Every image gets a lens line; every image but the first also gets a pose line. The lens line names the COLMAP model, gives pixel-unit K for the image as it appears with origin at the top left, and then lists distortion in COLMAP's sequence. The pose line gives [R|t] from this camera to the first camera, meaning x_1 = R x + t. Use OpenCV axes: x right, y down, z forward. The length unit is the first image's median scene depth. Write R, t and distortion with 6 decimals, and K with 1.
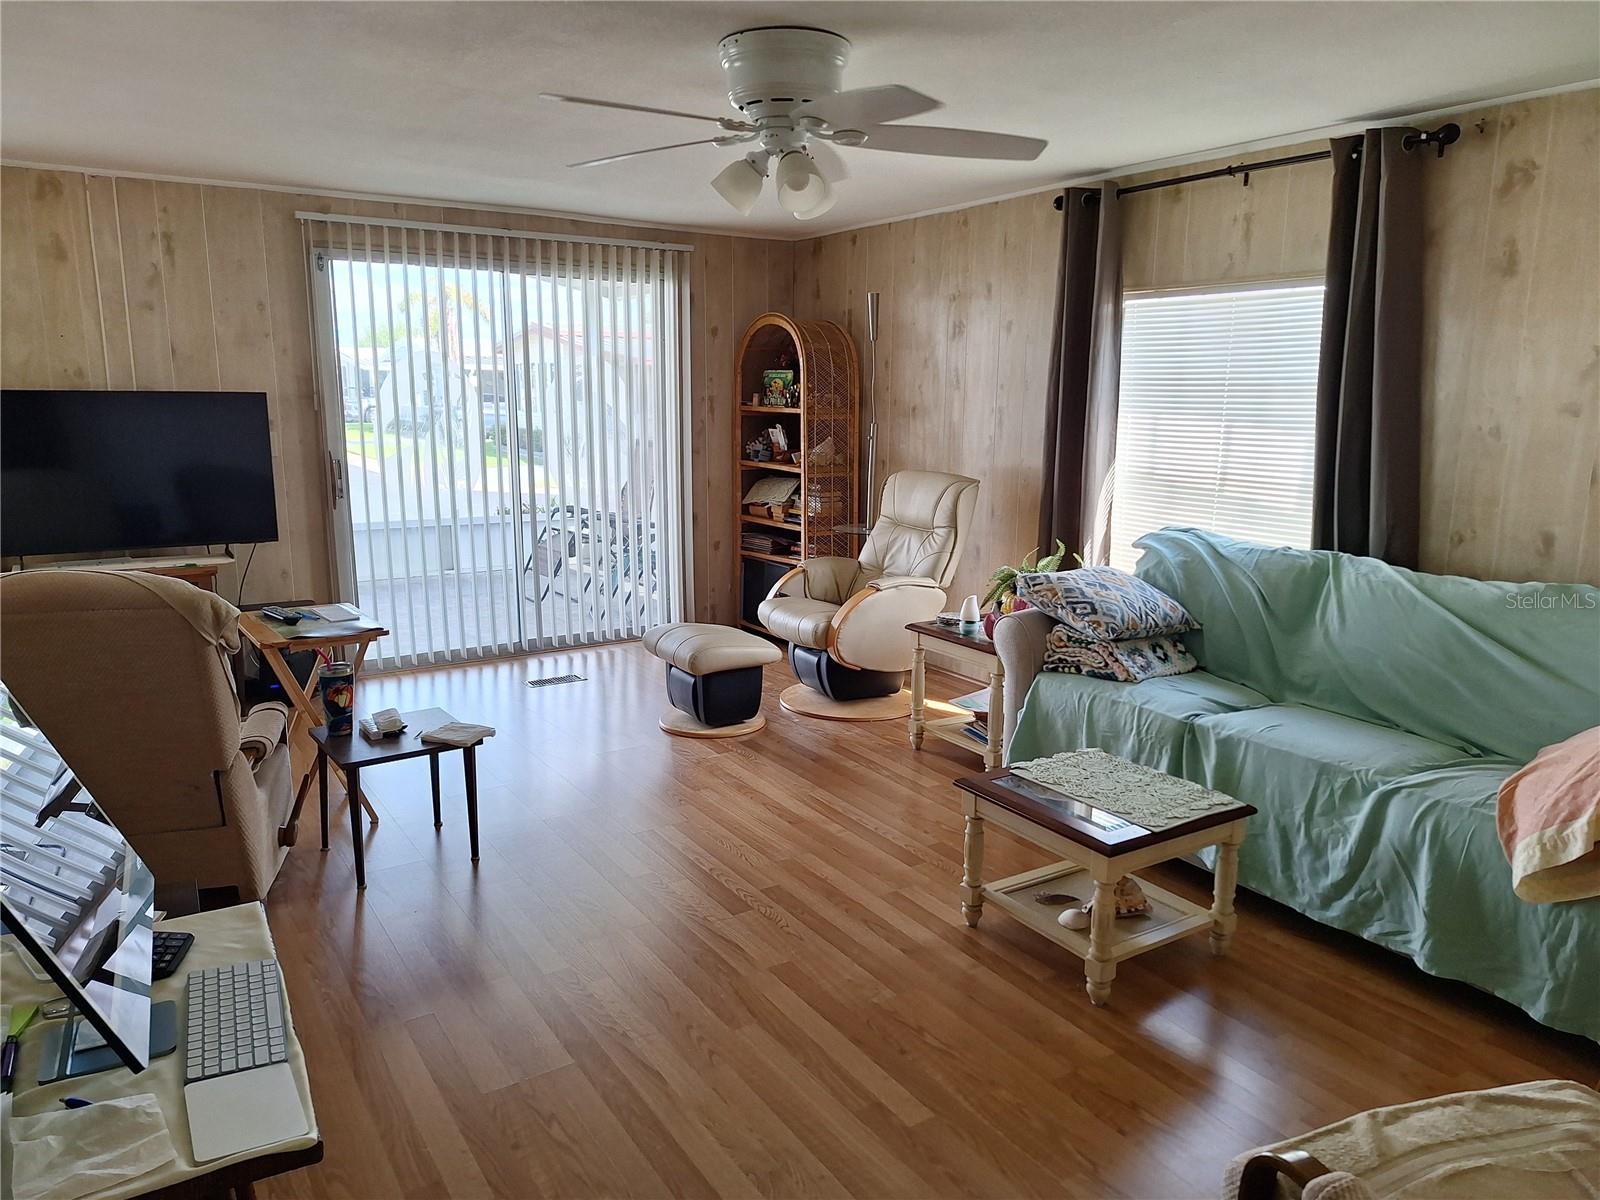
lens RADIAL K [[1138.3, 0, 802.4], [0, 1138.3, 602.1], [0, 0, 1]] dist [0.066250, -0.055059]
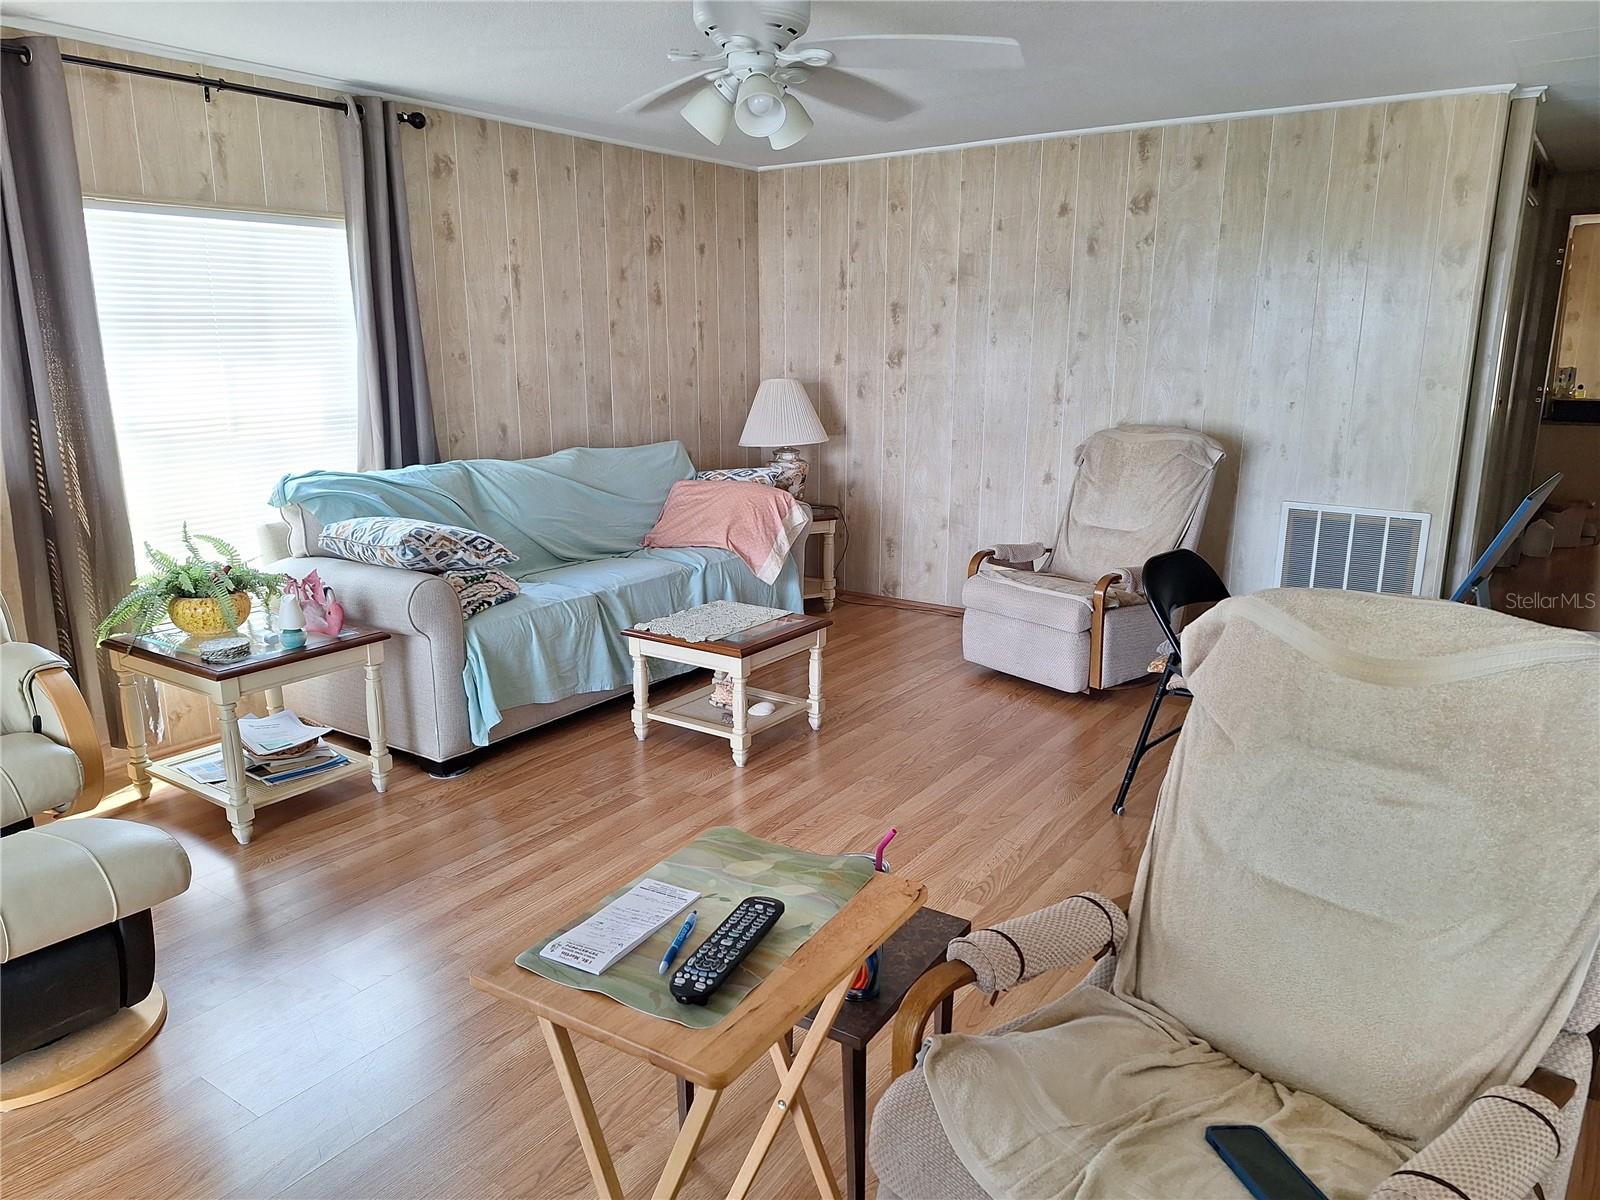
lens RADIAL K [[1138.3, 0, 803.6], [0, 1138.3, 597.9], [0, 0, 1]] dist [0.066250, -0.055059]
pose [[-0.386462, -0.216556, 0.896522, -0.846618], [0.175883, 0.936901, 0.302128, -0.221513], [-0.905380, 0.274444, -0.323988, 1.167192]]
